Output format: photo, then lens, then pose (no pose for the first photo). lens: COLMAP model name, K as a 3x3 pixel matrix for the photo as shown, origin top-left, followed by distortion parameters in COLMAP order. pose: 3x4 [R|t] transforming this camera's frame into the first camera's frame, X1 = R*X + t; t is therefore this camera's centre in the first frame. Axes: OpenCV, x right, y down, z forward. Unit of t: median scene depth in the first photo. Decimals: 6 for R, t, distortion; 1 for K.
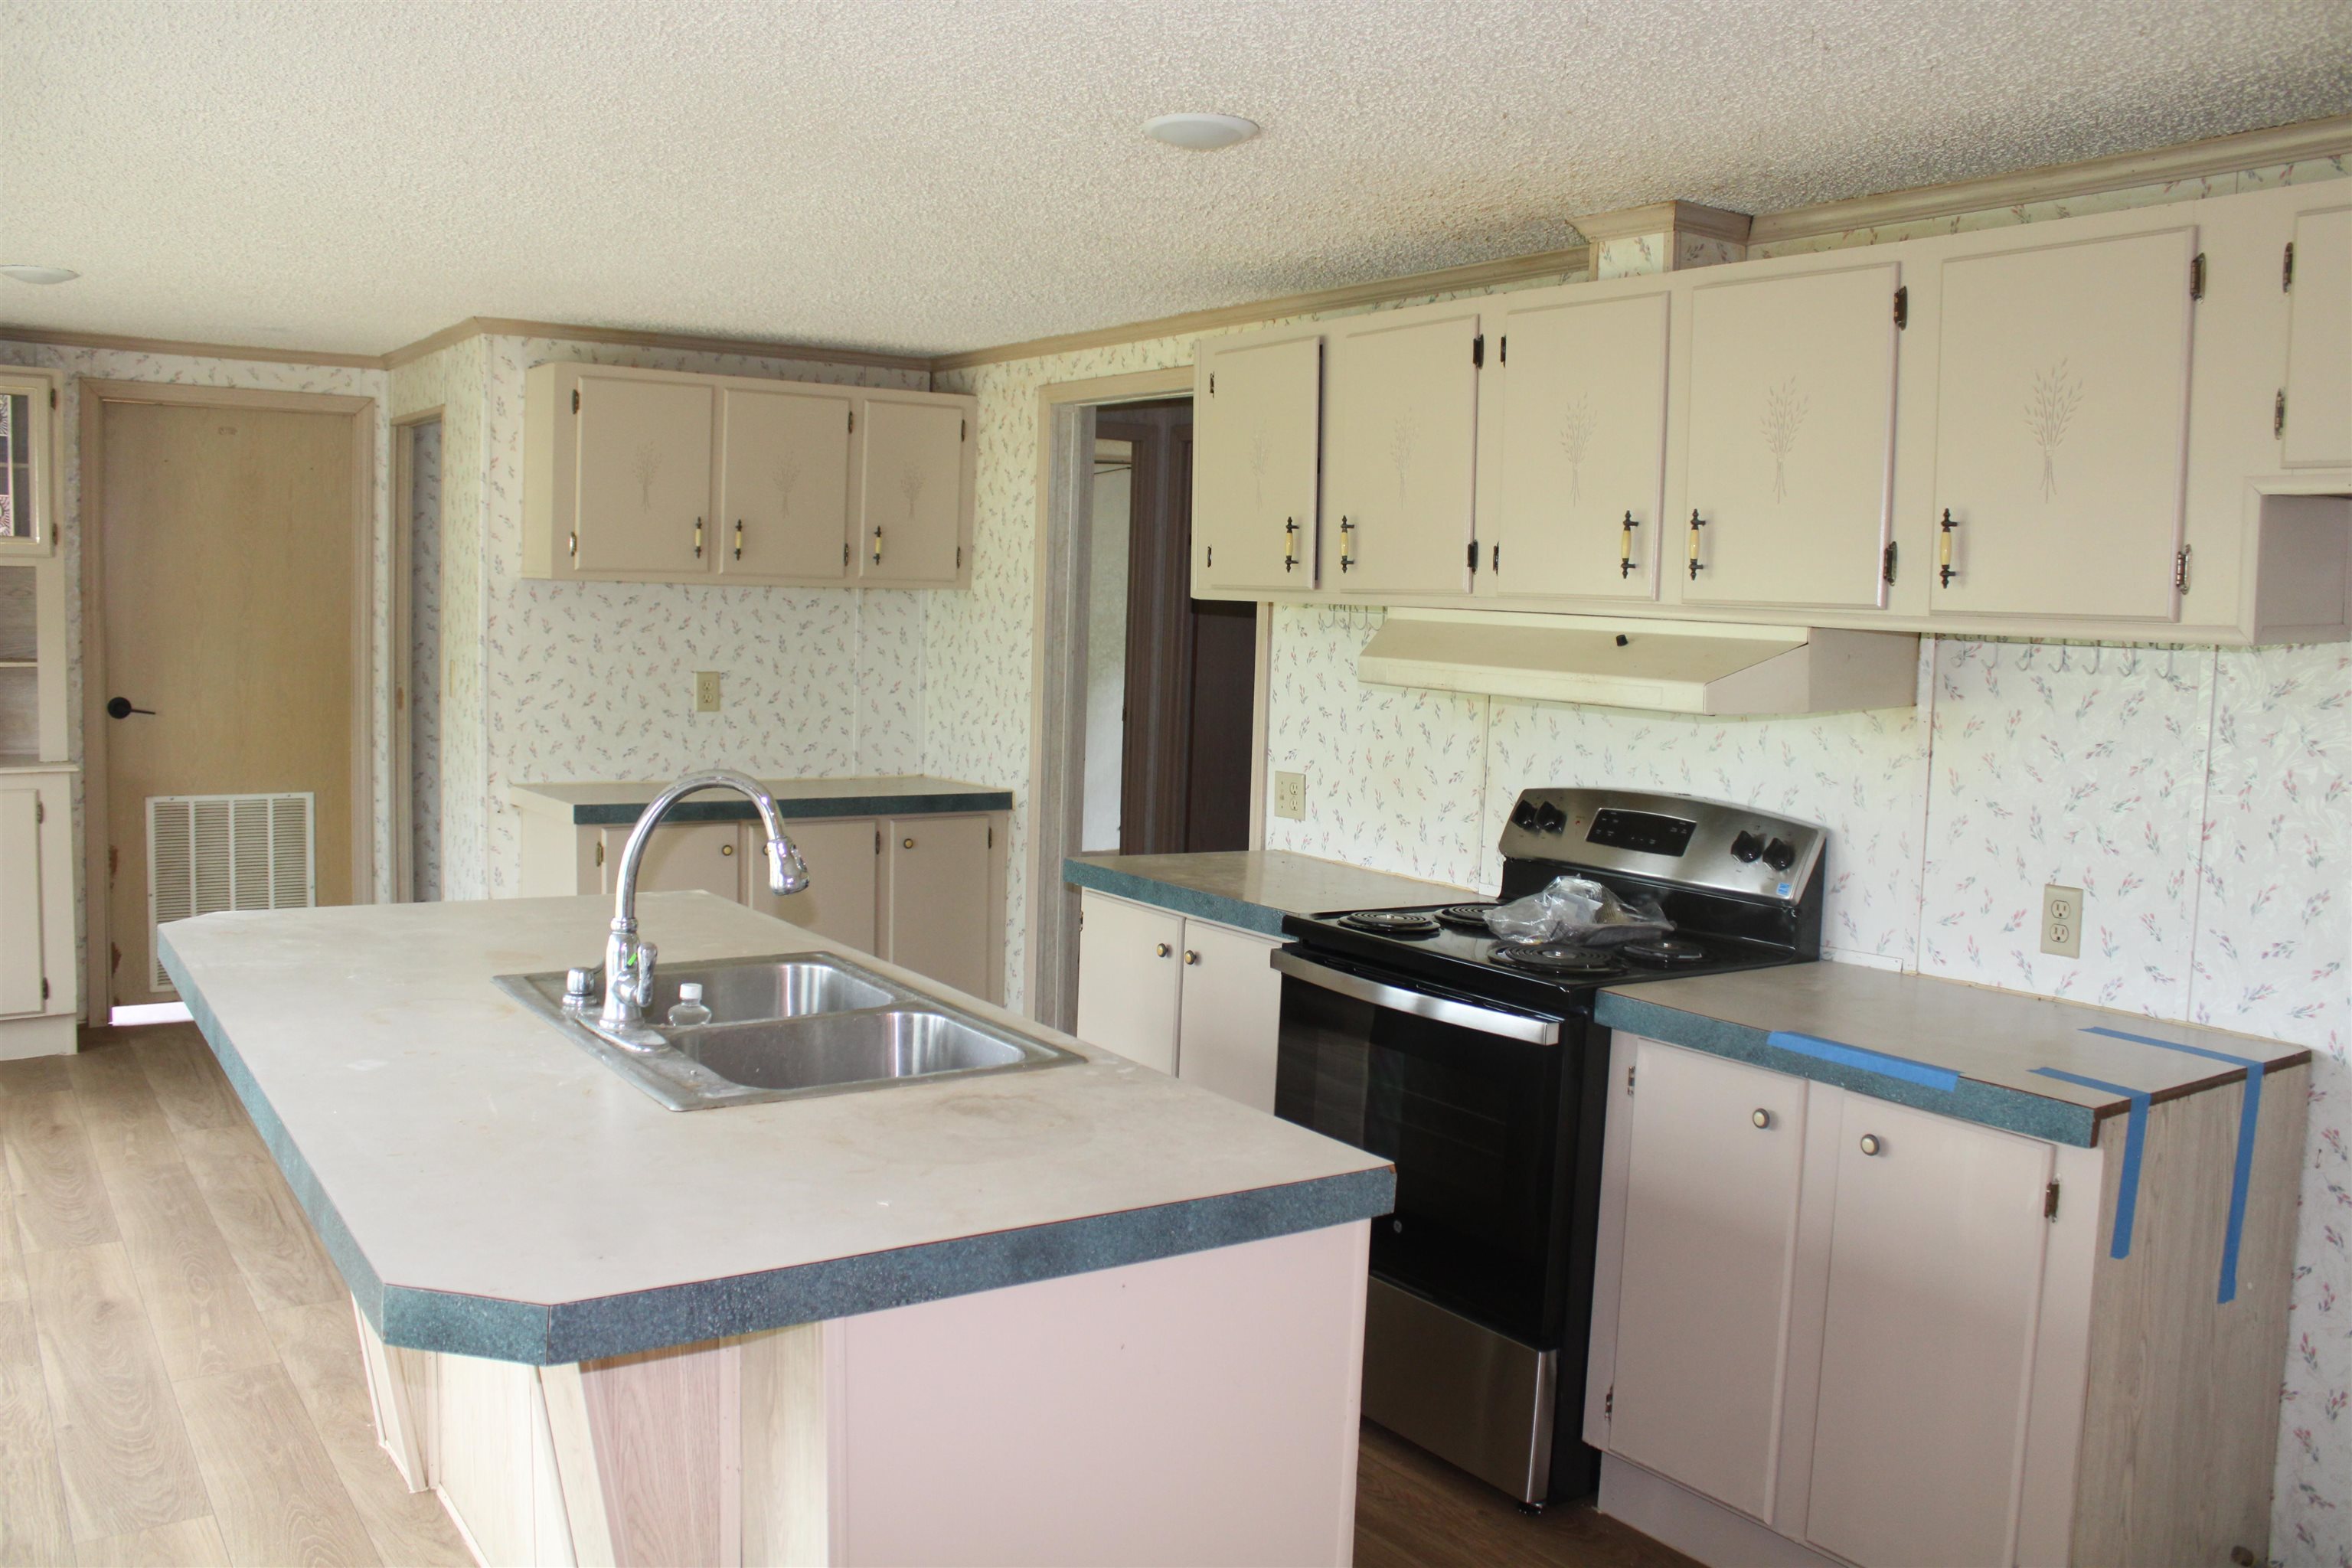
lens RADIAL K [[1964.1, 0, 1183.6], [0, 1964.1, 771.2], [0, 0, 1]] dist [-0.168663, 0.166479]
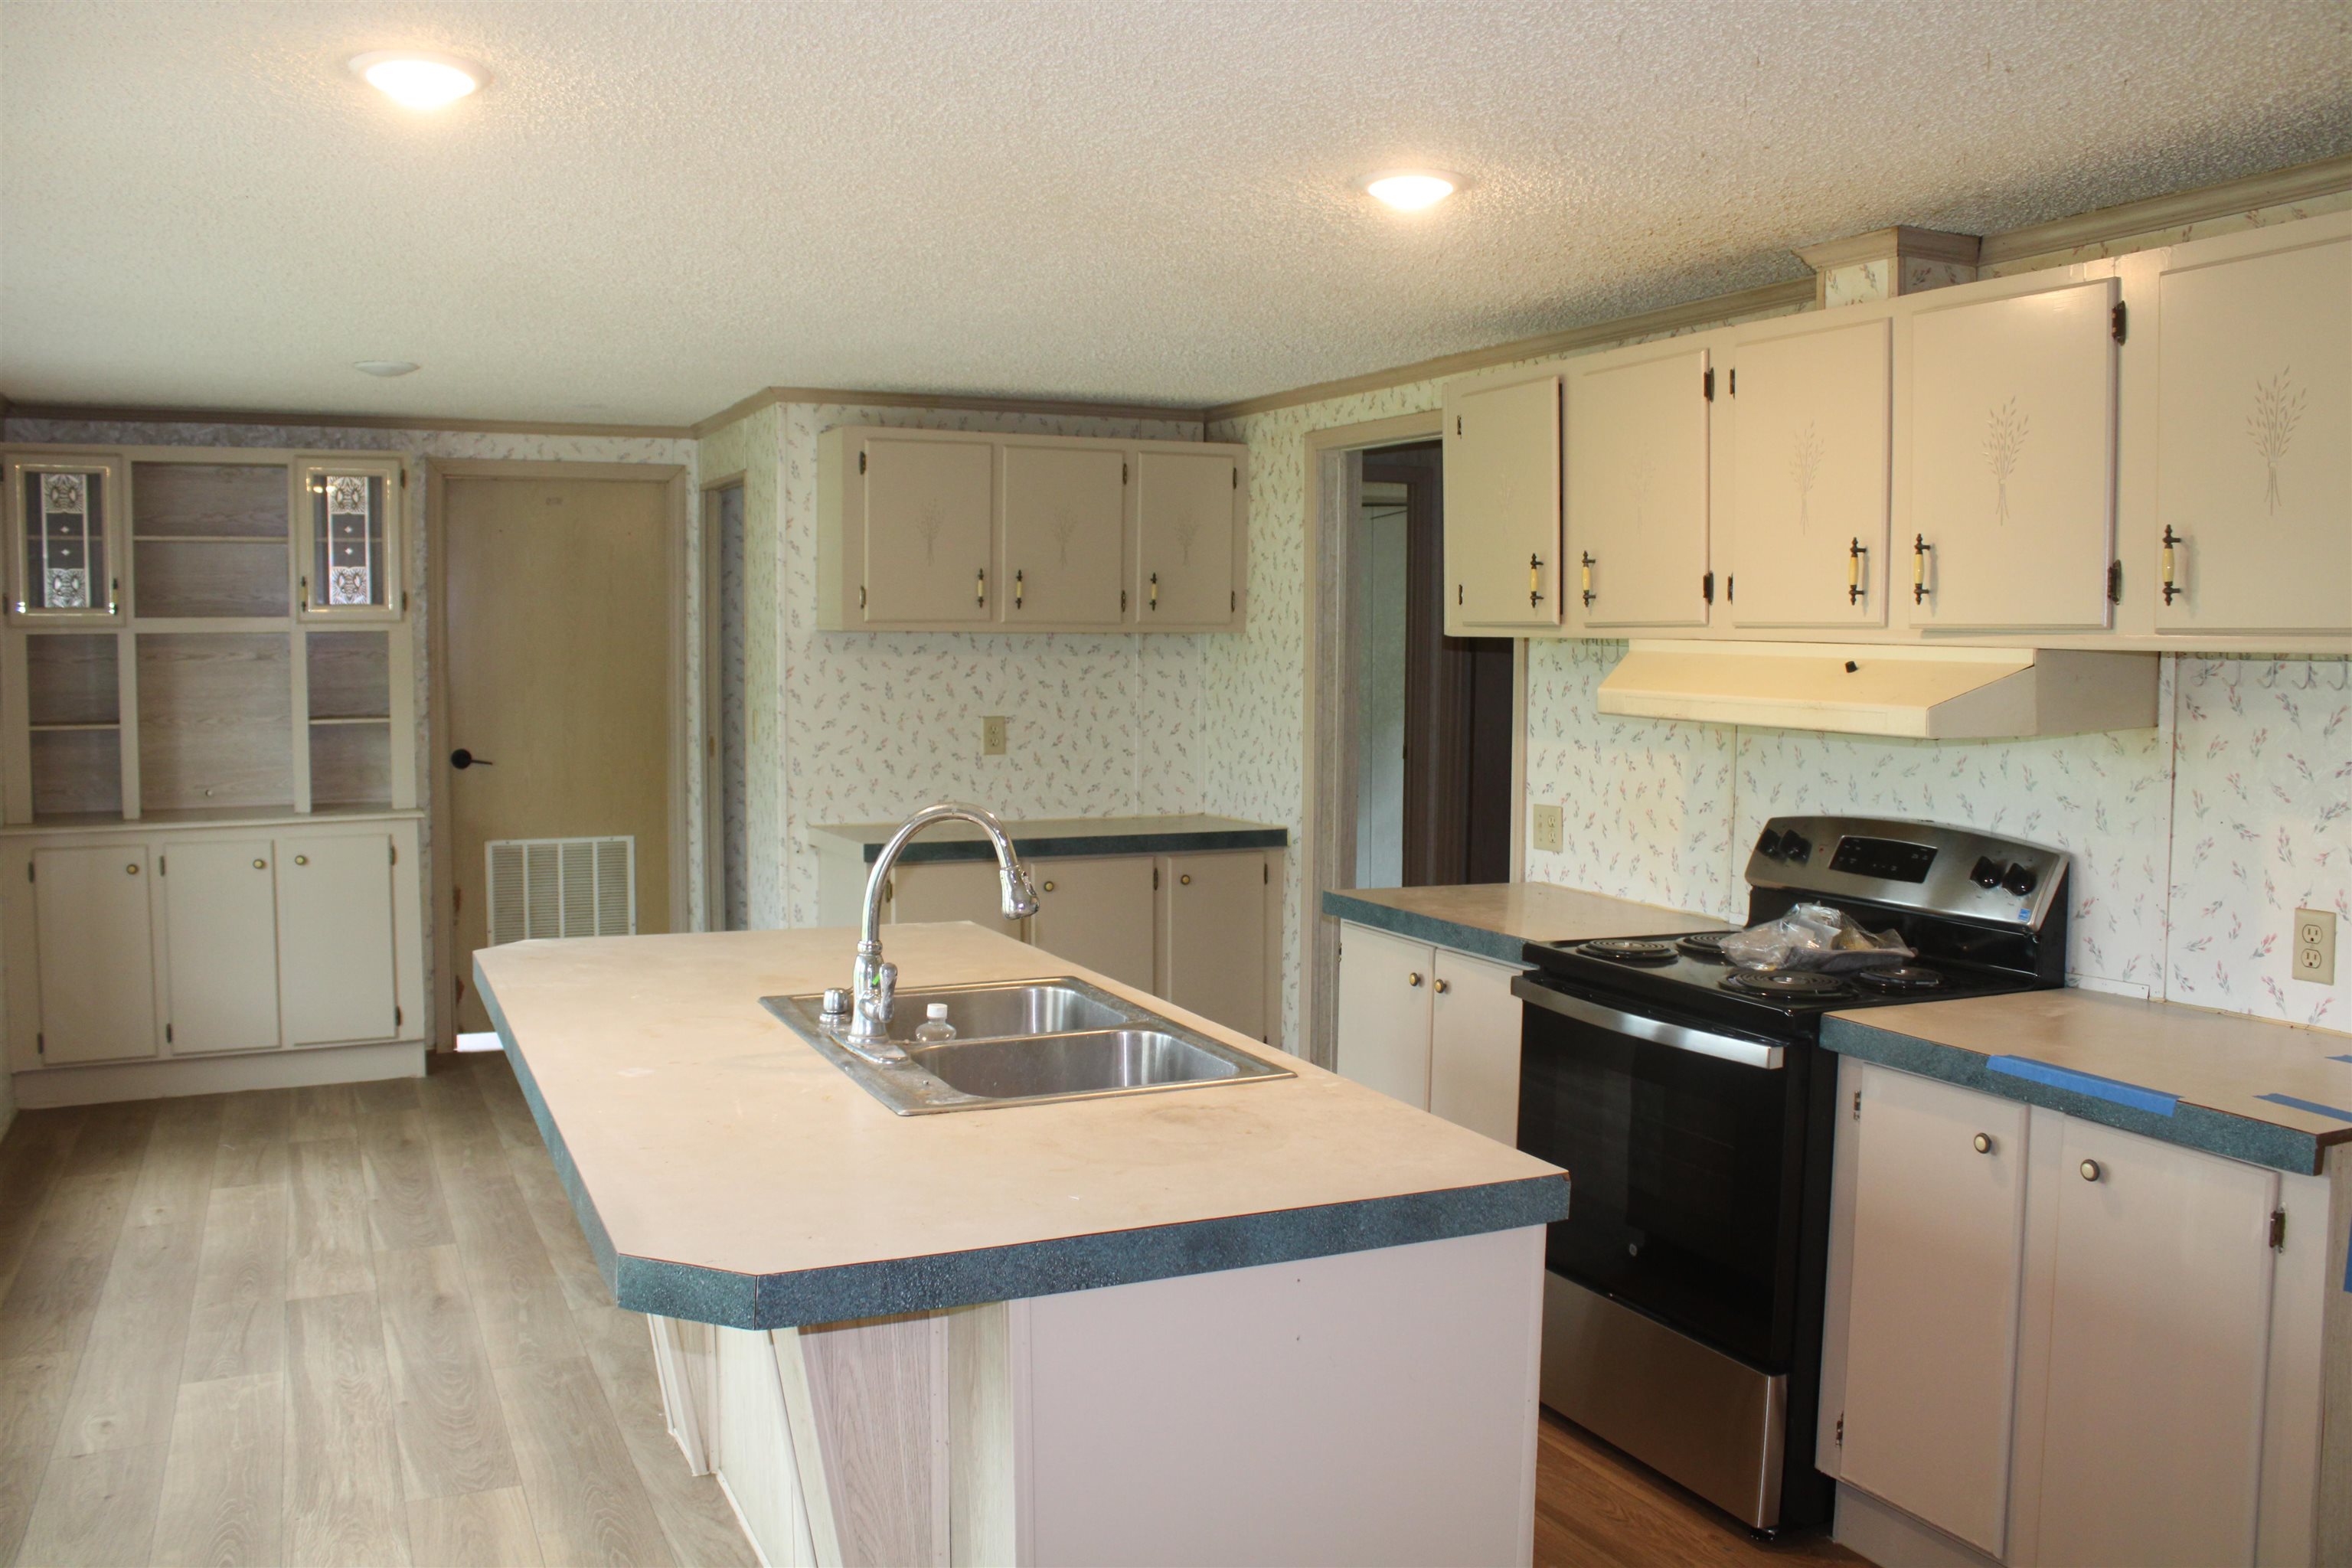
lens RADIAL K [[1967.7, 0, 1181.6], [0, 1967.7, 777.3], [0, 0, 1]] dist [-0.165673, 0.161031]
pose [[0.985944, -0.013291, -0.166547, 0.039030], [0.010096, 0.999749, -0.020020, 0.004709], [0.166771, 0.018057, 0.985830, -0.029270]]
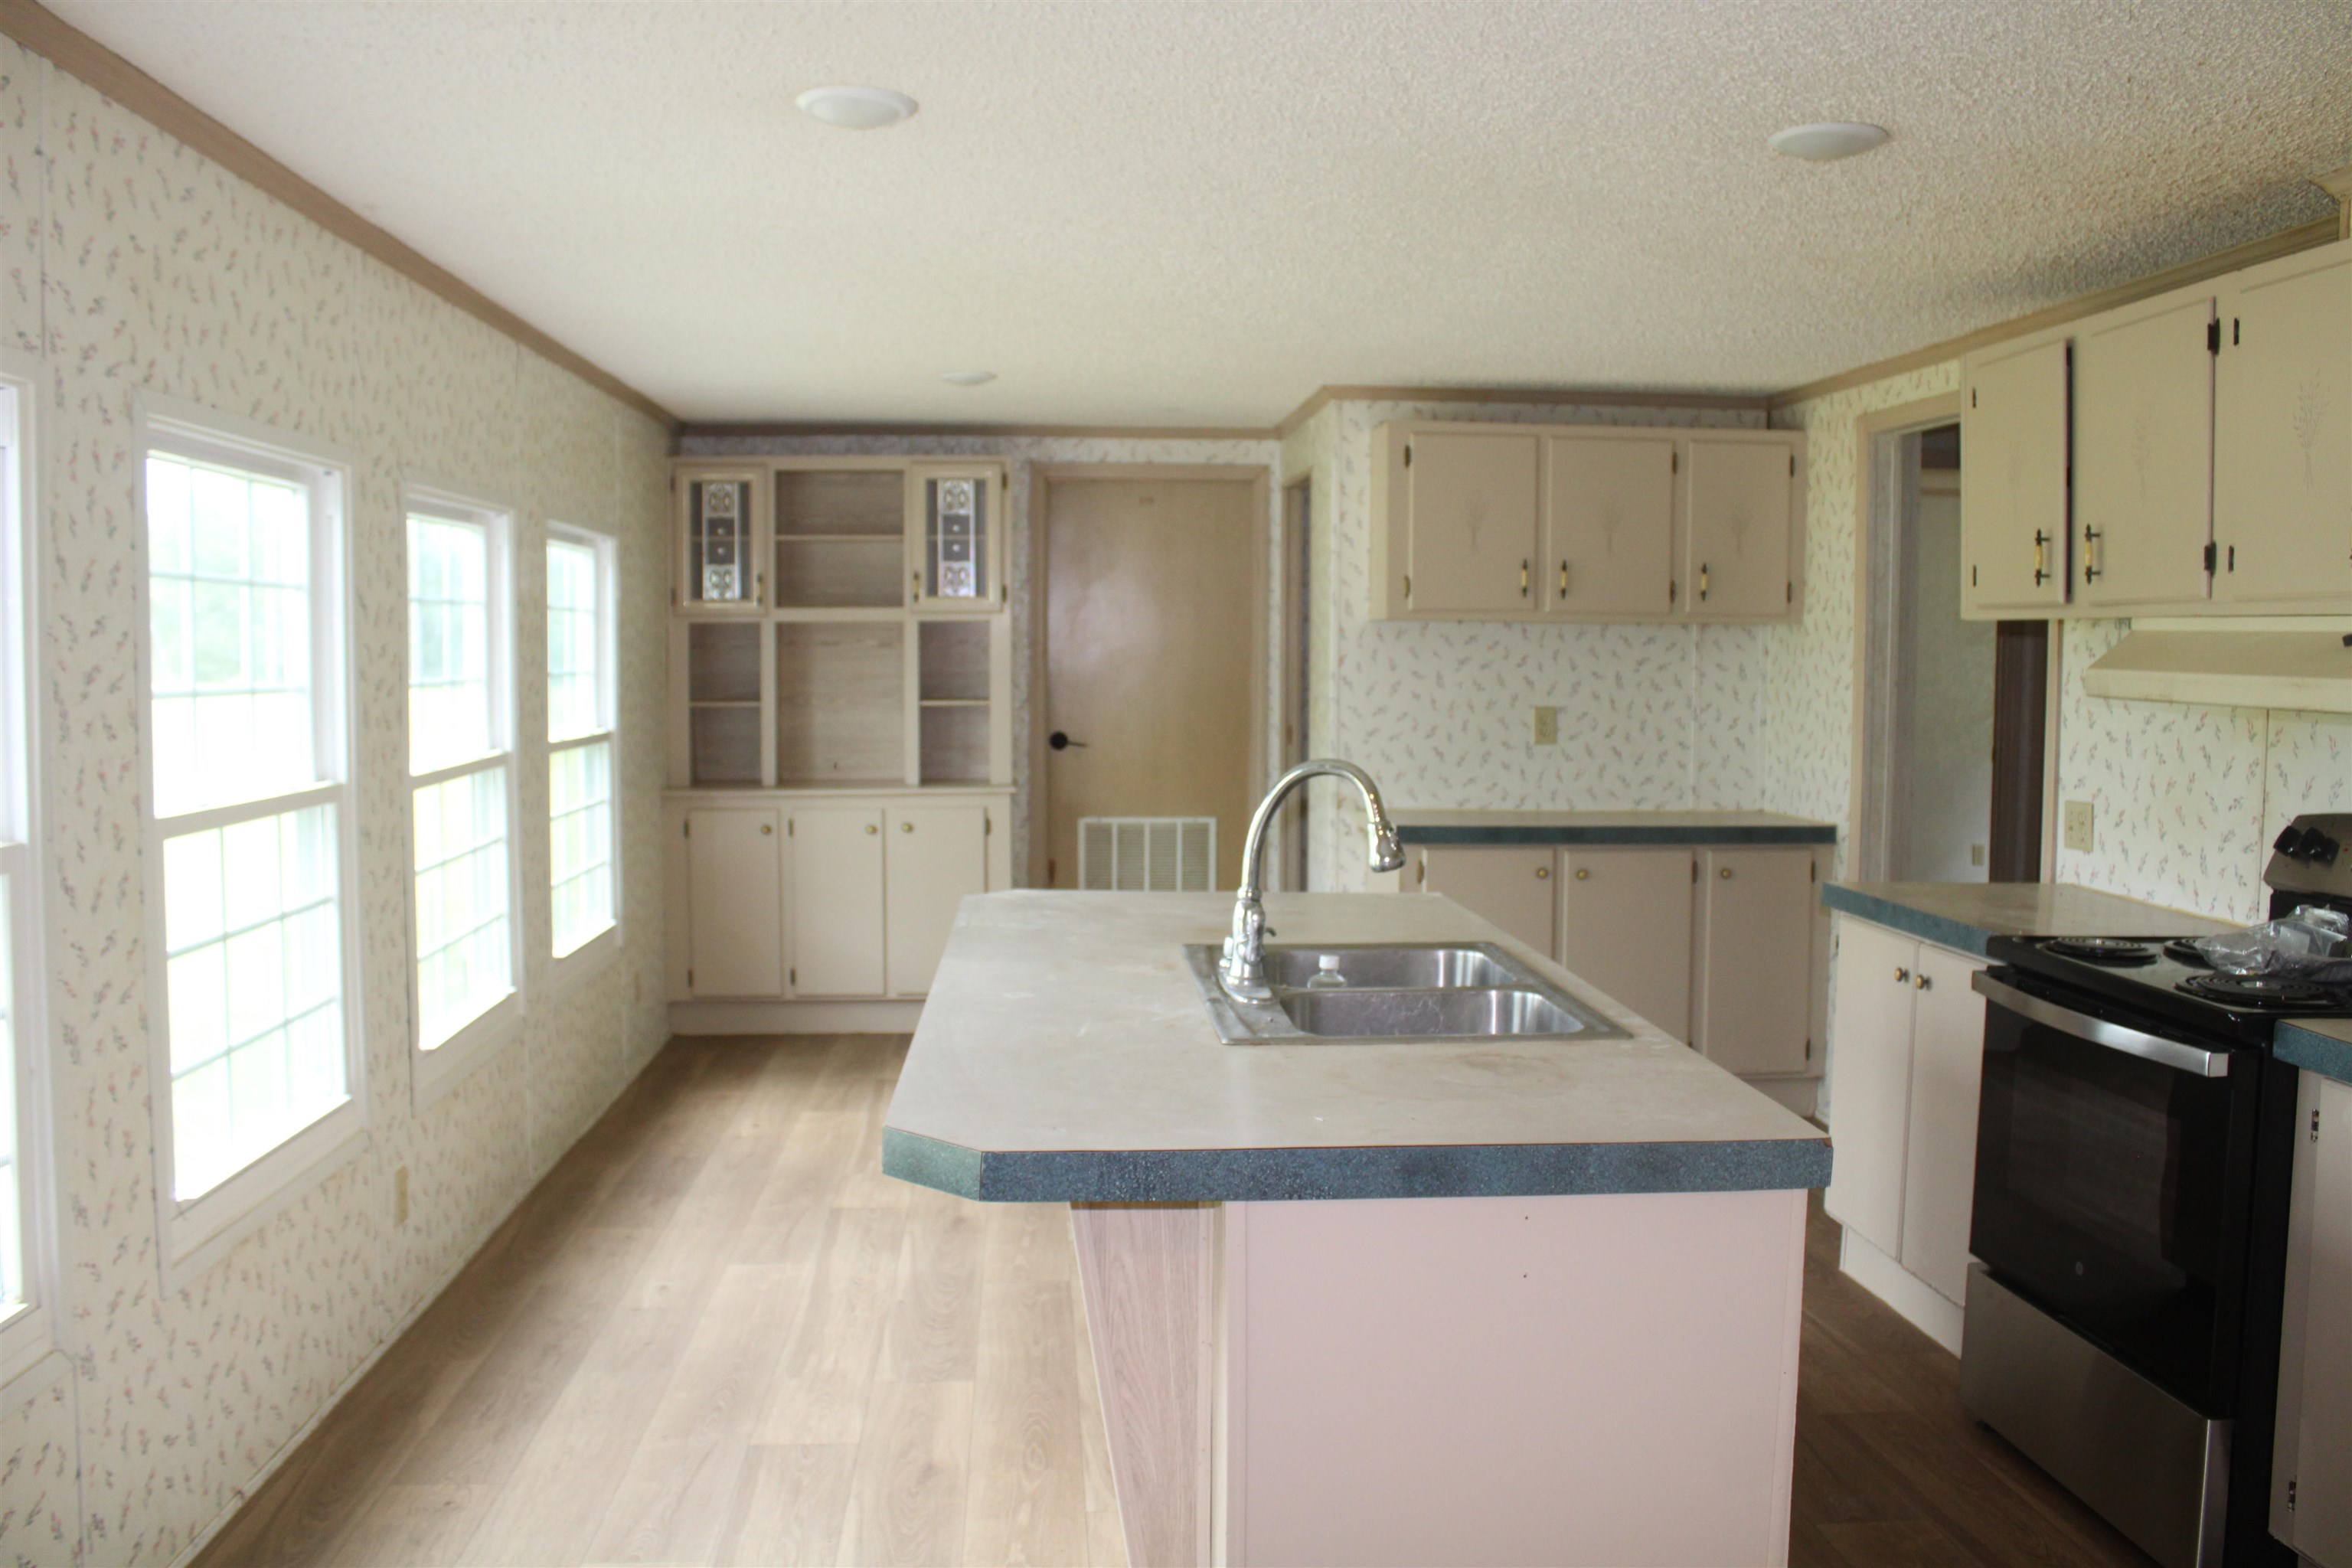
lens RADIAL K [[1964.1, 0, 1183.6], [0, 1964.1, 771.2], [0, 0, 1]] dist [-0.168663, 0.166479]
pose [[0.864553, 0.006571, -0.502499, 0.153725], [-0.023799, 0.999328, -0.027877, 0.023457], [0.501978, 0.036060, 0.864128, -0.014566]]
